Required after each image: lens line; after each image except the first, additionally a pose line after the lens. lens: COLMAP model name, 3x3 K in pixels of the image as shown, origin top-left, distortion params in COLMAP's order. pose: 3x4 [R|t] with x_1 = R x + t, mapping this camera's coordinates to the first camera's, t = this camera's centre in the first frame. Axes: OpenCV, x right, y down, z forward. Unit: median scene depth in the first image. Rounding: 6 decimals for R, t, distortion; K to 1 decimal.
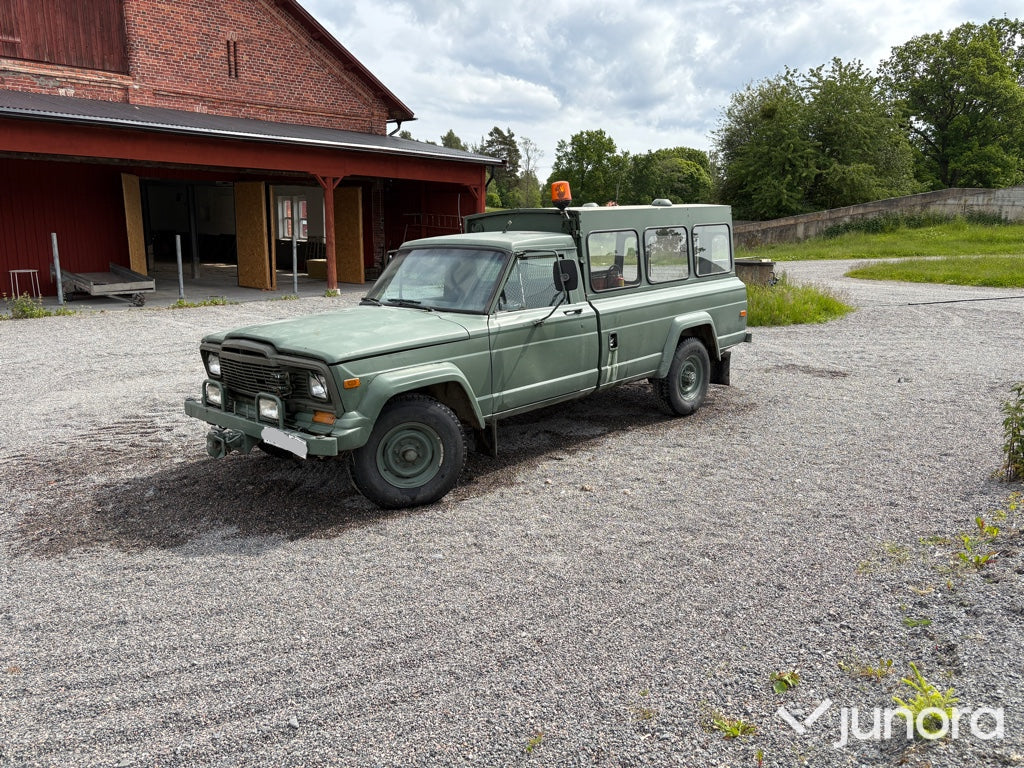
lens RADIAL K [[770.9, 0, 509.6], [0, 770.9, 381.0], [0, 0, 1]] dist [0.058517, -0.051364]
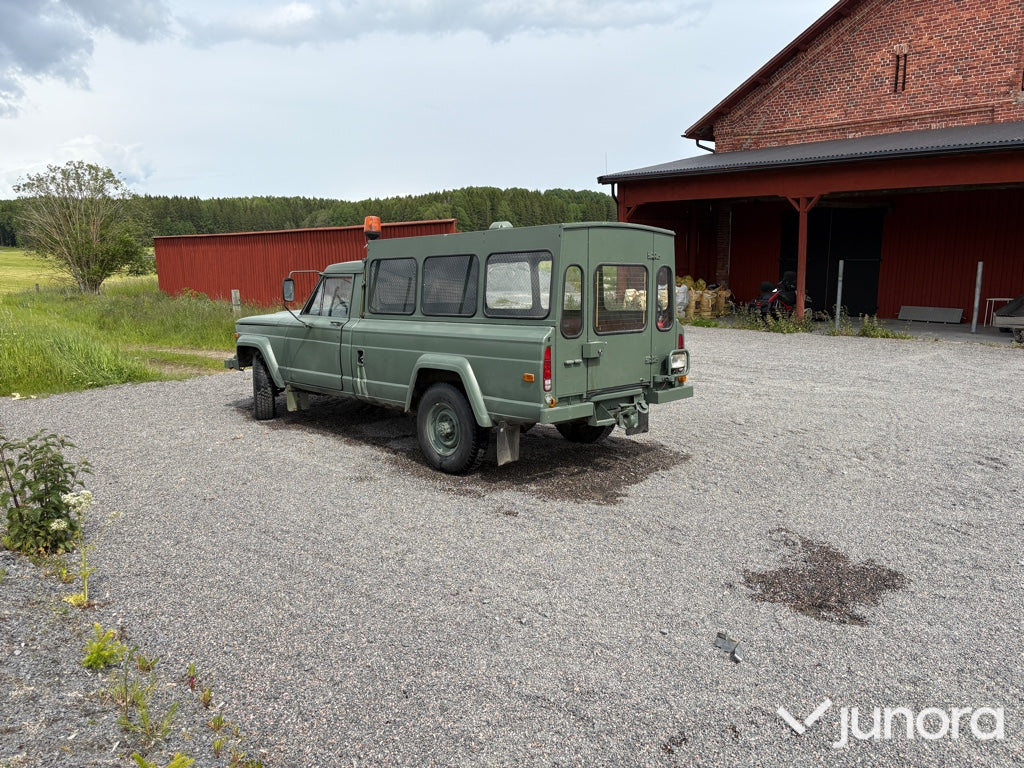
lens RADIAL K [[770.9, 0, 509.6], [0, 770.9, 381.0], [0, 0, 1]] dist [0.058517, -0.051364]
pose [[-0.031074, 0.158172, -0.986922, 0.403090], [-0.194761, 0.967515, 0.161194, -0.078654], [0.980358, 0.197223, 0.000741, 0.400243]]
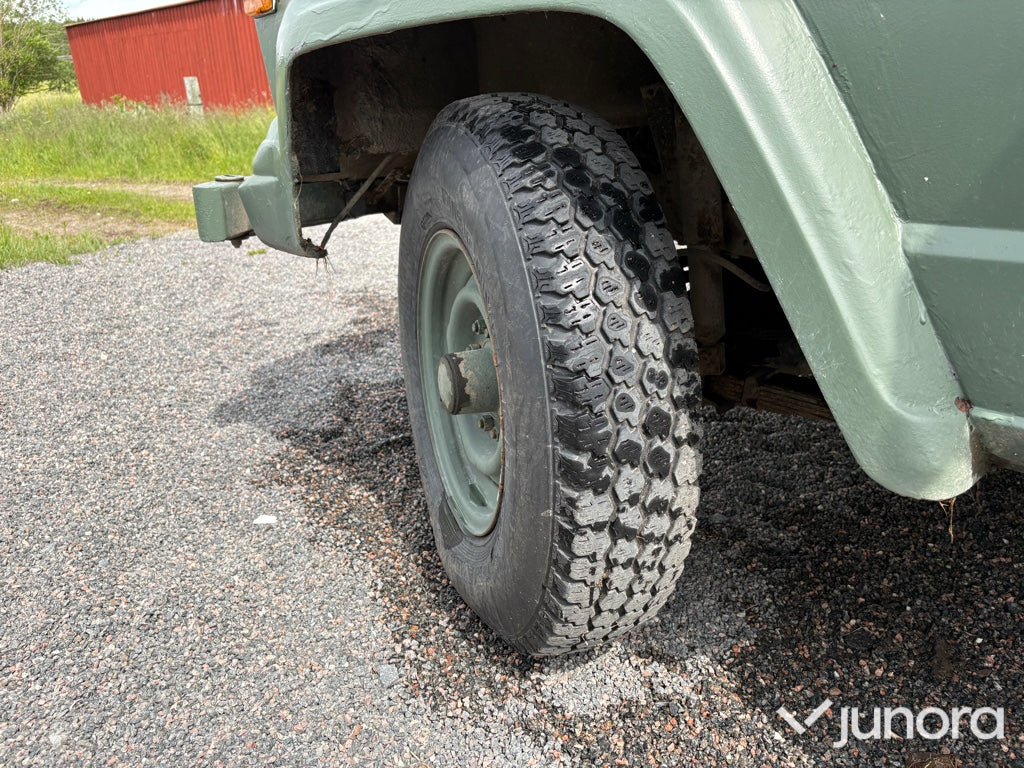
lens RADIAL K [[770.9, 0, 509.6], [0, 770.9, 381.0], [0, 0, 1]] dist [0.058517, -0.051364]
pose [[0.005864, 0.354512, -0.935033, 0.020434], [-0.181816, 0.919842, 0.347612, 0.003920], [0.983315, 0.167966, 0.069850, 0.257208]]
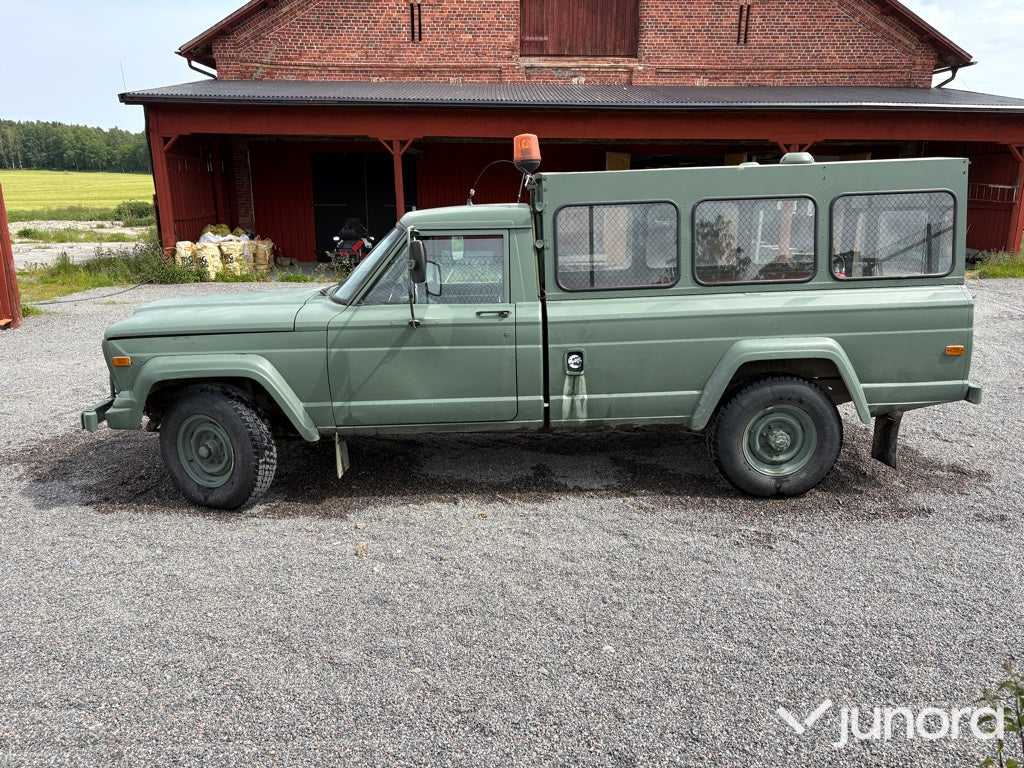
lens RADIAL K [[770.9, 0, 509.6], [0, 770.9, 381.0], [0, 0, 1]] dist [0.058517, -0.051364]
pose [[0.716315, 0.156751, -0.679943, 0.187529], [-0.136561, 0.987090, 0.083693, -0.027998], [0.684283, 0.032903, 0.728473, 0.148946]]
